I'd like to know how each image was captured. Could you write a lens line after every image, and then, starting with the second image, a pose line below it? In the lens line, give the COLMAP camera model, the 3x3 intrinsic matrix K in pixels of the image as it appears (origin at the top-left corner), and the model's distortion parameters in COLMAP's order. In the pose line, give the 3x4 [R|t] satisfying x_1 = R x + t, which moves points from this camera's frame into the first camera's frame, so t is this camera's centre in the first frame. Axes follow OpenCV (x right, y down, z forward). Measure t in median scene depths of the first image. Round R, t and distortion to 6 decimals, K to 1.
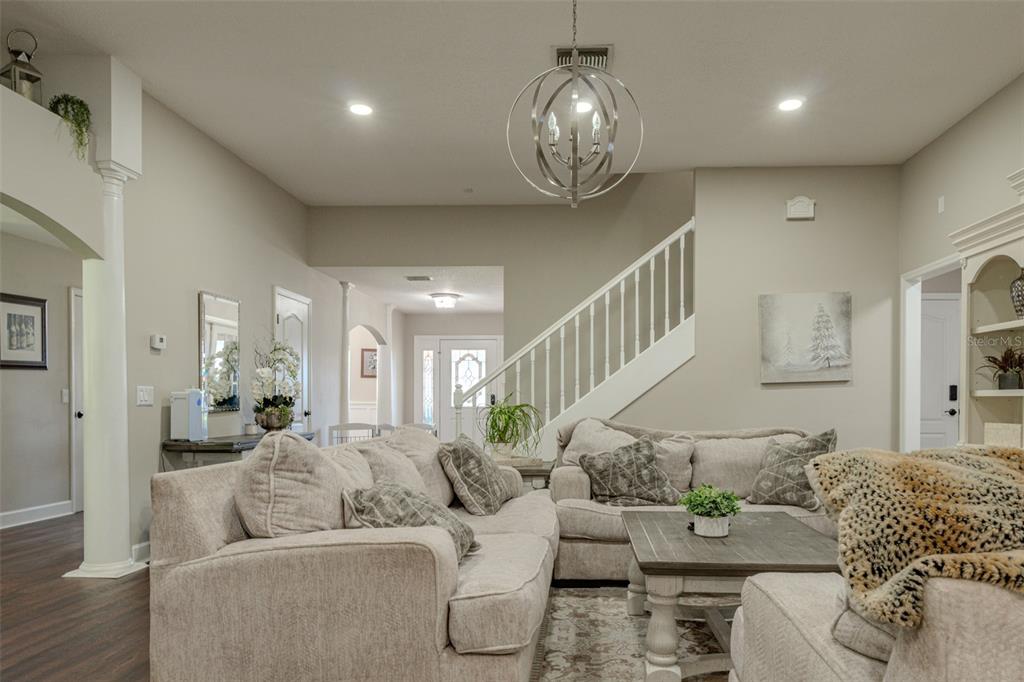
lens RADIAL K [[724.0, 0, 547.2], [0, 724.0, 407.5], [0, 0, 1]] dist [-0.002273, -0.000548]
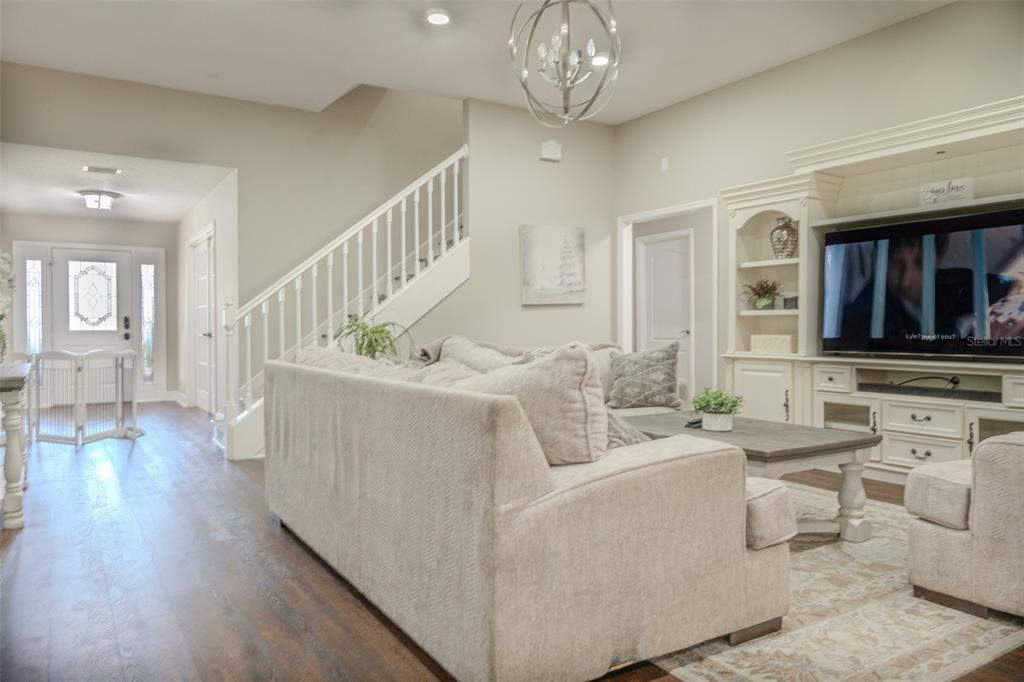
lens RADIAL K [[710.4, 0, 512.0], [0, 710.4, 341.0], [0, 0, 1]] dist [-0.005150, -0.003860]
pose [[0.820817, -0.015477, 0.570982, -0.343252], [0.009312, 0.999863, 0.013715, 0.006779], [-0.571116, -0.005941, 0.820848, 0.122881]]
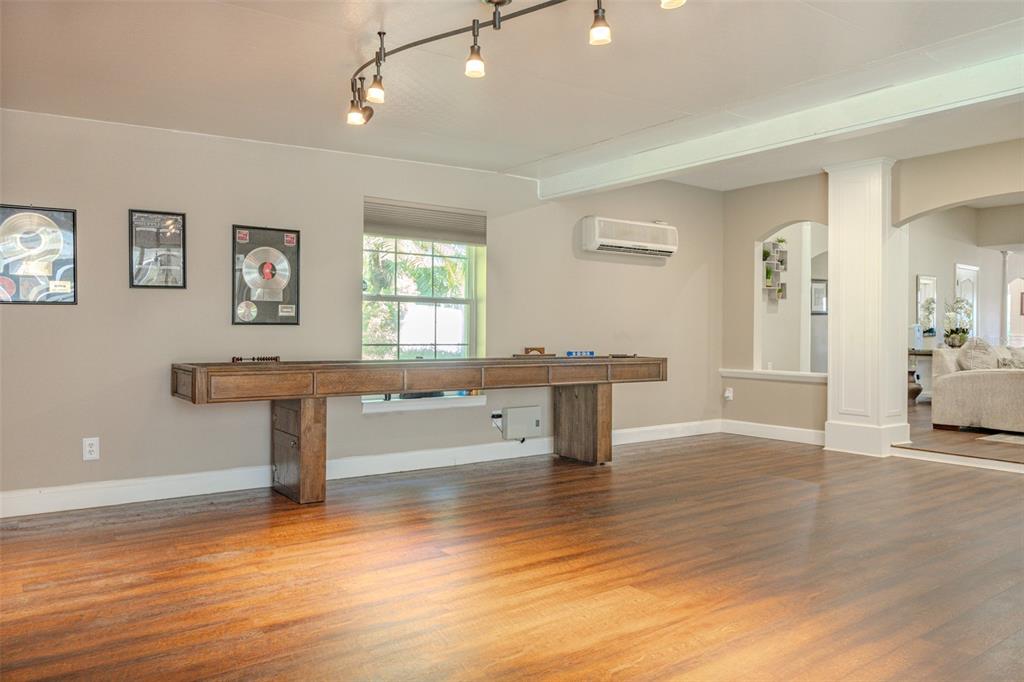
lens RADIAL K [[710.4, 0, 512.0], [0, 710.4, 341.0], [0, 0, 1]] dist [-0.005150, -0.003860]
pose [[0.633030, 0.008157, -0.774084, 0.279530], [-0.011503, 0.999933, 0.001129, 0.026485], [0.774041, 0.008190, 0.633082, -0.948464]]
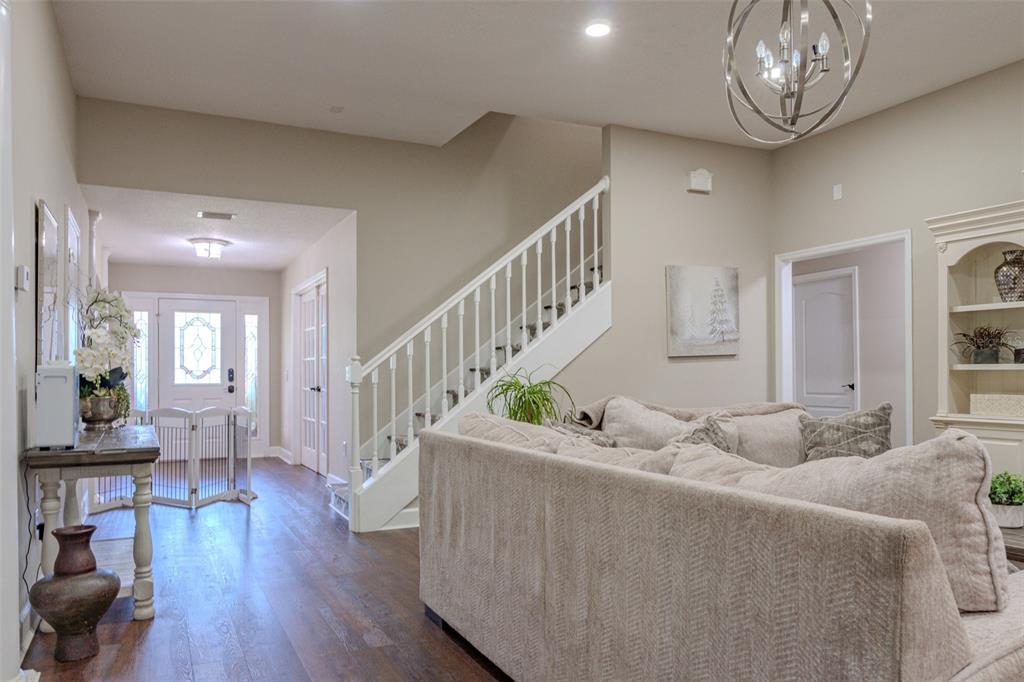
lens RADIAL K [[741.1, 0, 508.0], [0, 741.1, 374.8], [0, 0, 1]] dist [-0.001542, -0.003994]
pose [[0.882381, -0.005683, 0.470501, -0.367543], [0.009895, 0.999930, -0.006478, -0.005316], [-0.470431, 0.010372, 0.882376, 0.233291]]
